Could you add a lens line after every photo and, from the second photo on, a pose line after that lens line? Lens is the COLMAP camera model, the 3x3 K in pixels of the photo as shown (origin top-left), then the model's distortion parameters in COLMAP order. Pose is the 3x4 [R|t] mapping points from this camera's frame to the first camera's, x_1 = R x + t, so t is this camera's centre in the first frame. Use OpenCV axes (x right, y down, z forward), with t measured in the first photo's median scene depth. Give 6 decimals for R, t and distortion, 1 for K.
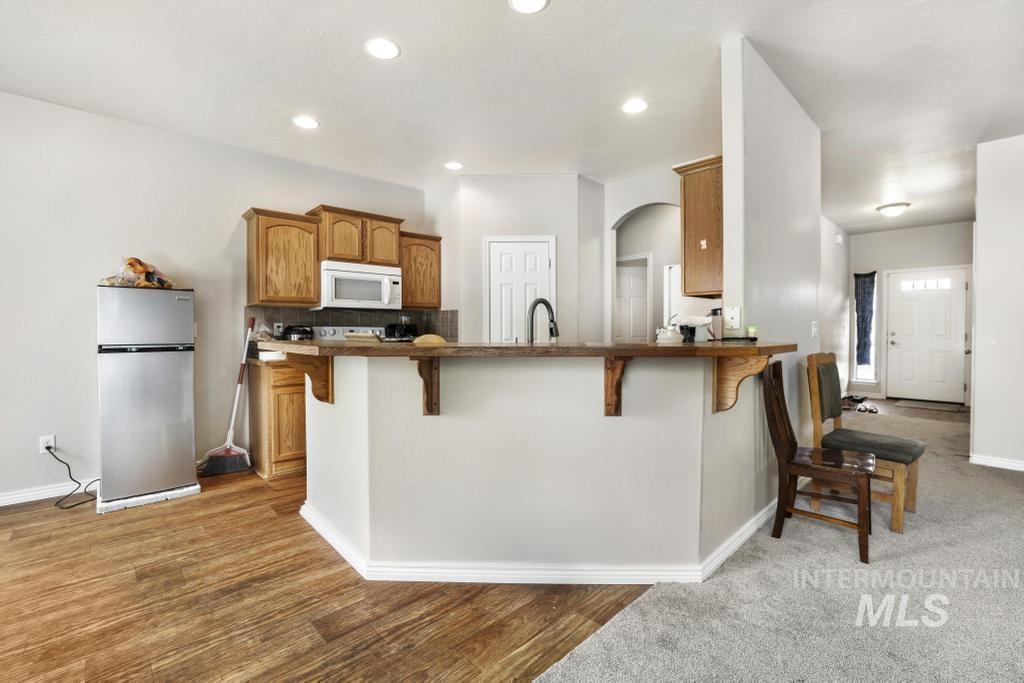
lens RADIAL K [[453.1, 0, 509.2], [0, 453.1, 332.8], [0, 0, 1]] dist [-0.038357, 0.011193]
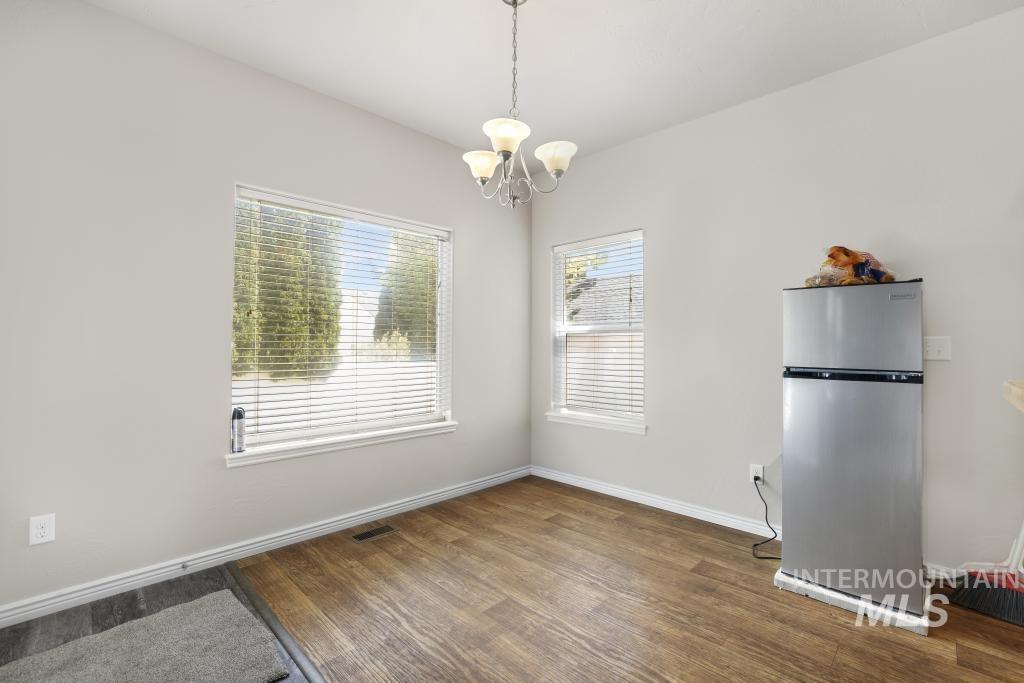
lens RADIAL K [[453.1, 0, 499.6], [0, 453.1, 339.1], [0, 0, 1]] dist [-0.038357, 0.011193]
pose [[0.038190, -0.012174, -0.999196, -0.160276], [-0.010780, 0.999863, -0.012595, -0.004553], [0.999212, 0.011252, 0.038053, 0.451108]]
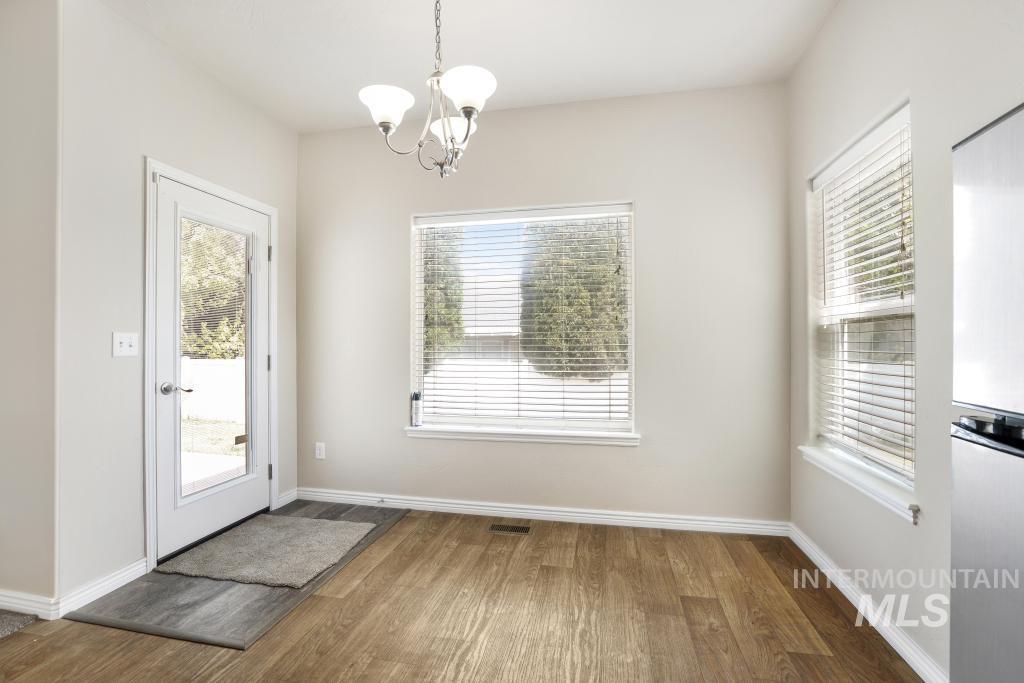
lens RADIAL K [[453.1, 0, 495.8], [0, 453.1, 345.2], [0, 0, 1]] dist [-0.038357, 0.011193]
pose [[-0.816809, 0.010283, -0.576817, -0.513289], [0.001884, 0.999883, 0.015157, -0.007401], [0.576905, 0.011294, -0.816733, 0.932798]]
